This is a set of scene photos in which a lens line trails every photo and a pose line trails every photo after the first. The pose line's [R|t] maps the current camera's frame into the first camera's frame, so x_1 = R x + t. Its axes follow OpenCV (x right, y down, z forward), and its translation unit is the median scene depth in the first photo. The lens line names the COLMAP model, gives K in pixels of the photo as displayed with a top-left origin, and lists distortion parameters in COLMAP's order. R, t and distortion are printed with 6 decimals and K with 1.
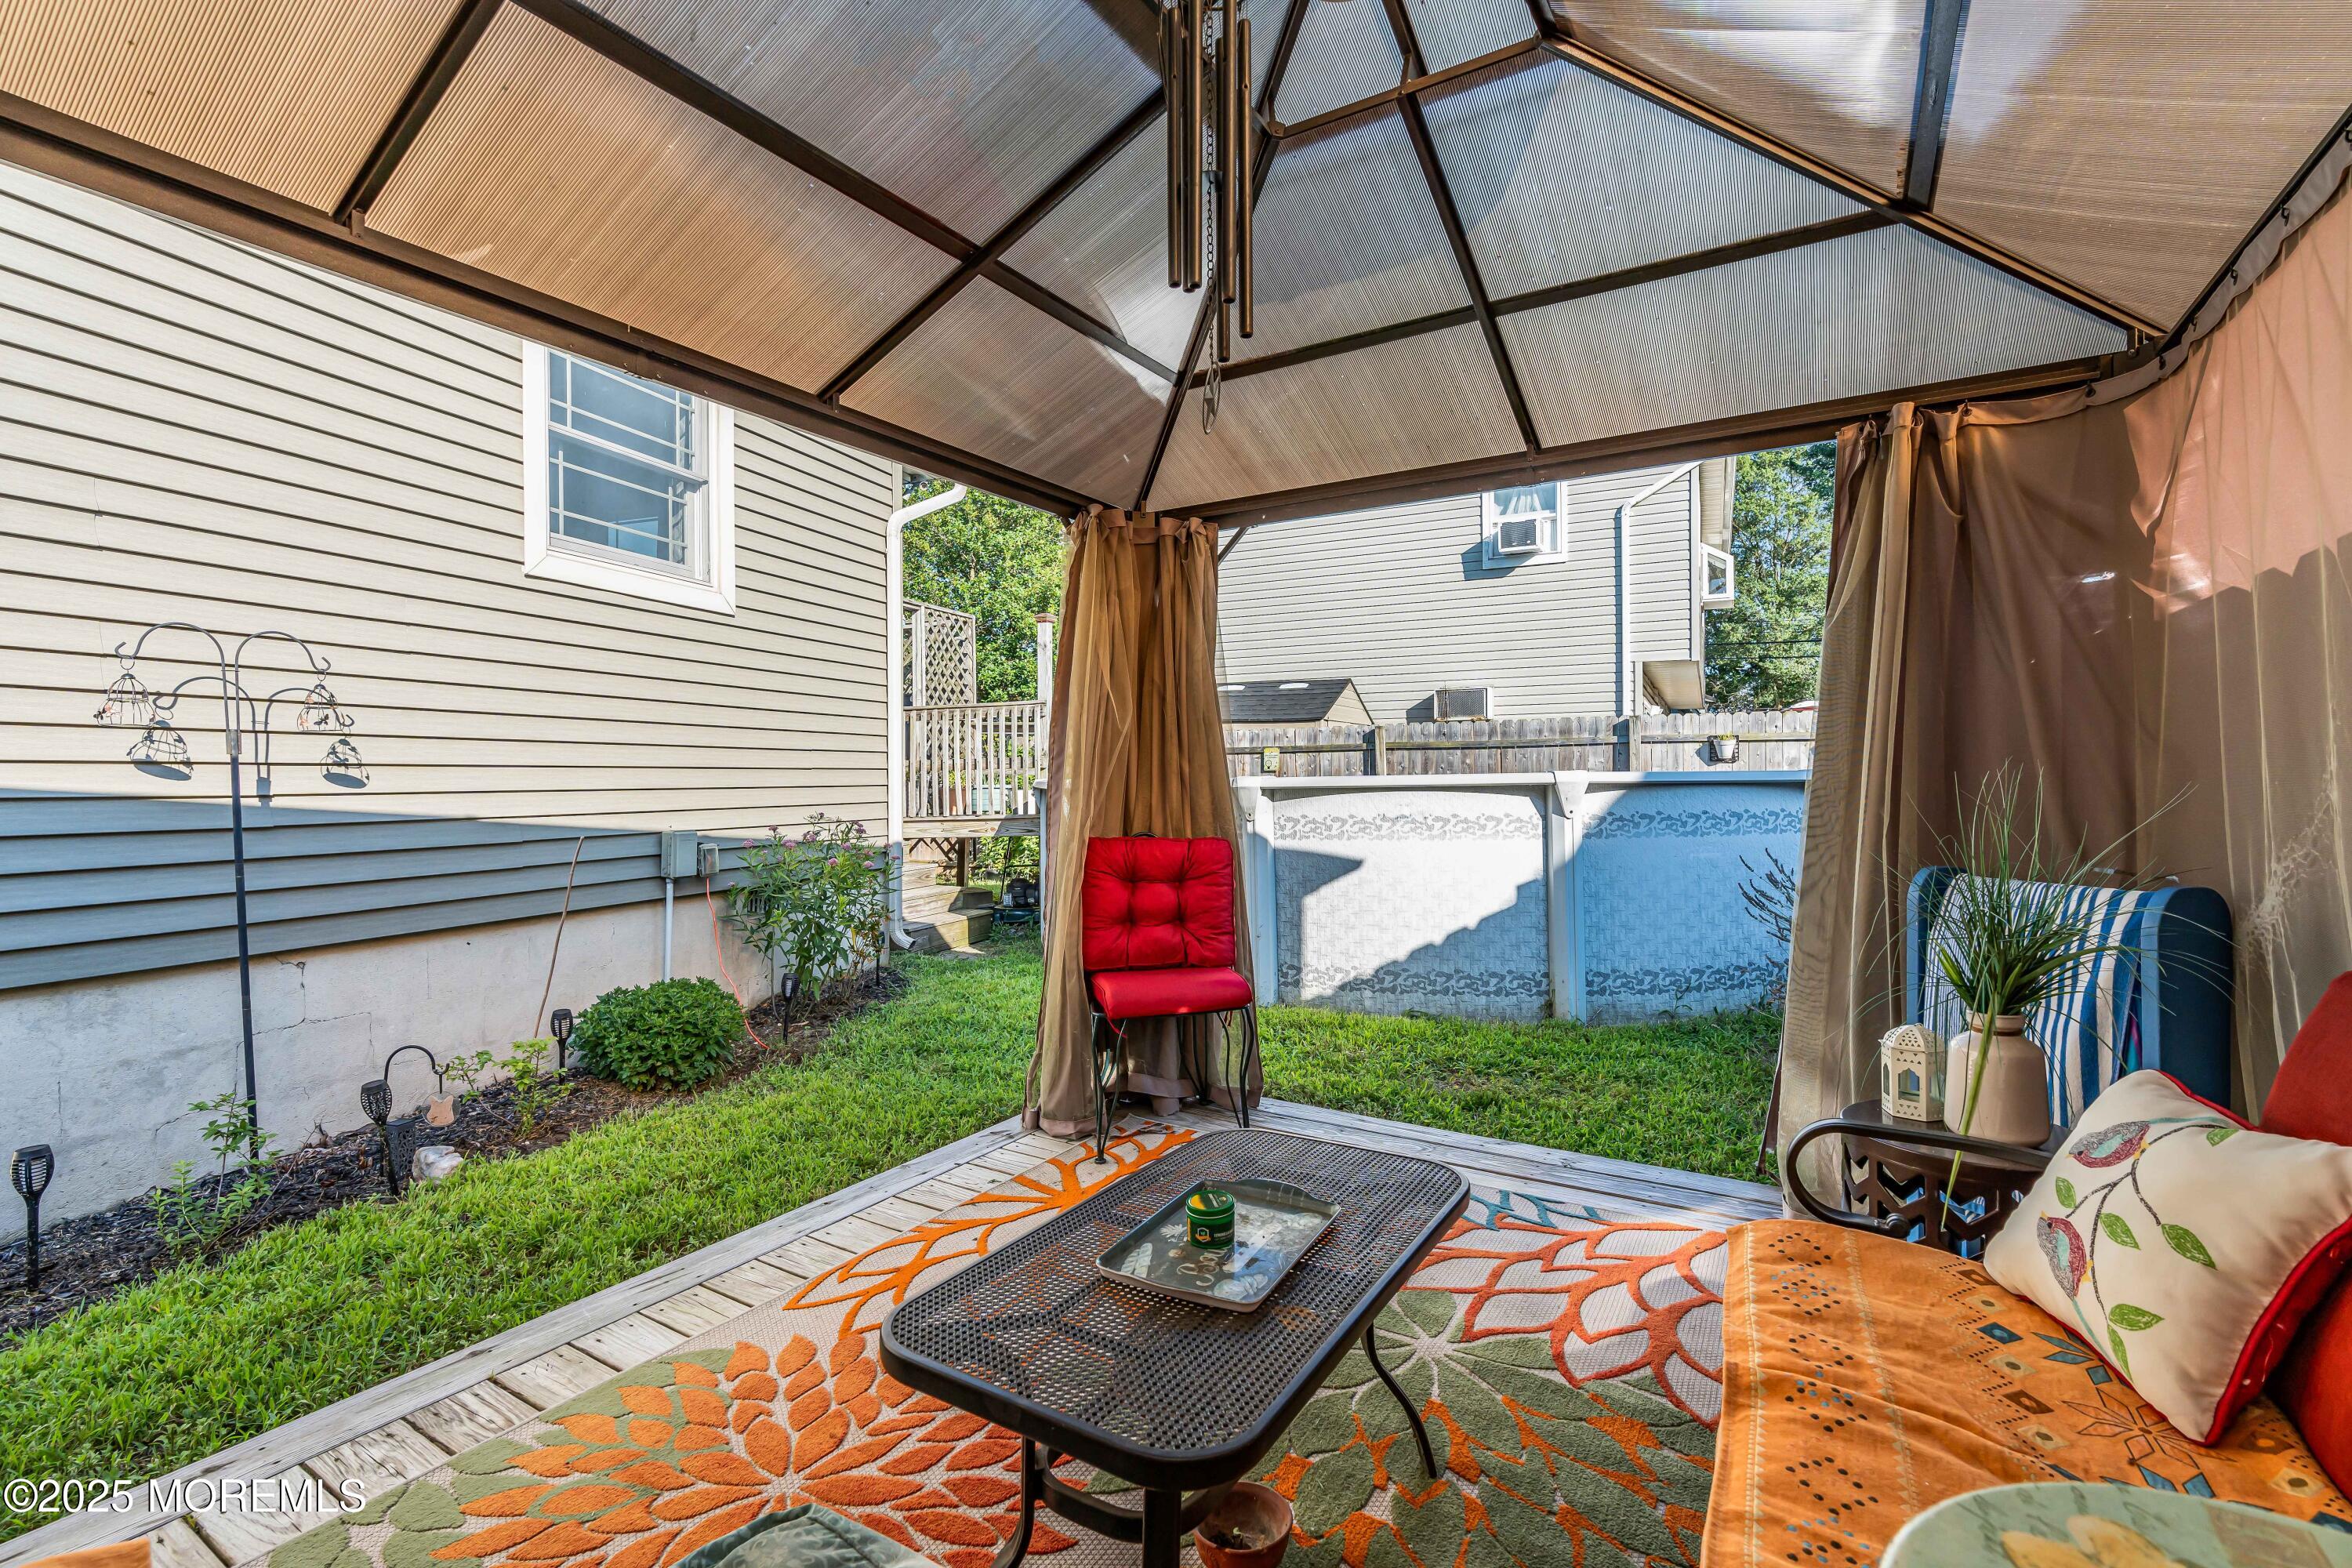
lens RADIAL K [[1078.9, 0, 1177.1], [0, 1078.9, 769.5], [0, 0, 1]] dist [-0.000446, 0.000144]
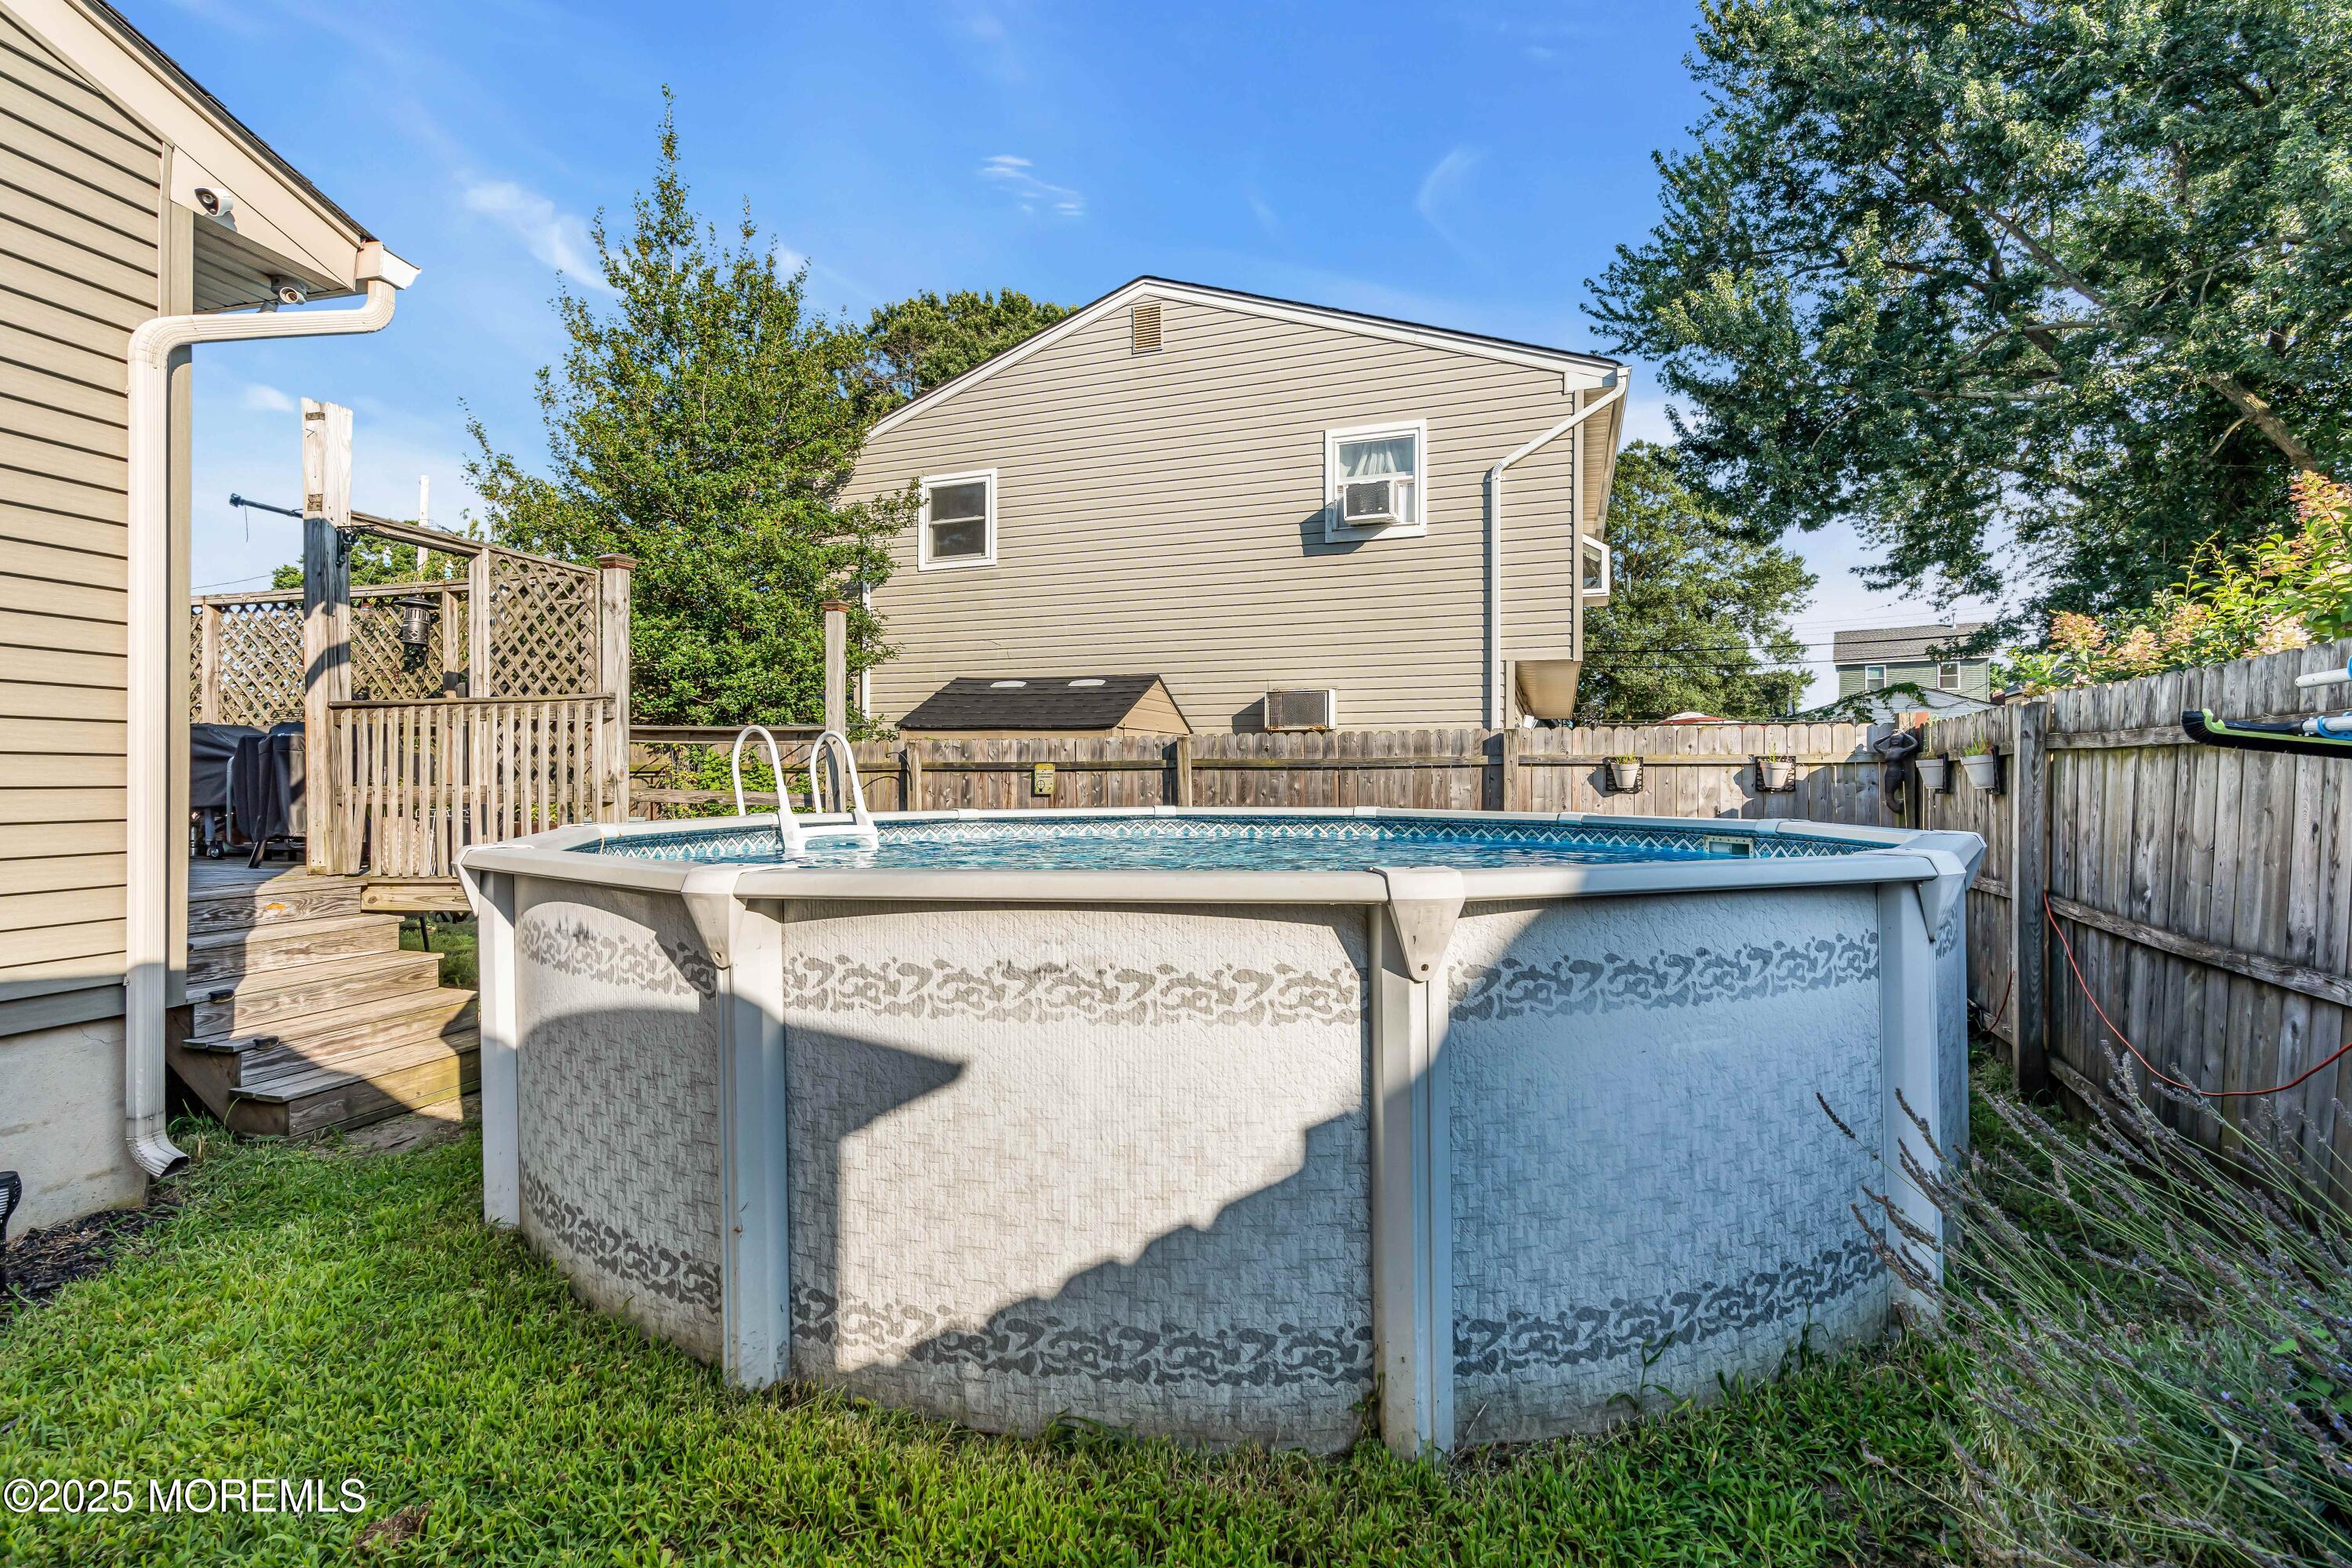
lens RADIAL K [[1078.9, 0, 1177.1], [0, 1078.9, 769.5], [0, 0, 1]] dist [-0.000446, 0.000144]
pose [[0.992744, 0.009299, 0.119885, 0.106239], [-0.009111, 0.999956, -0.002110, -0.018452], [-0.119899, 0.001002, 0.992786, 0.288758]]
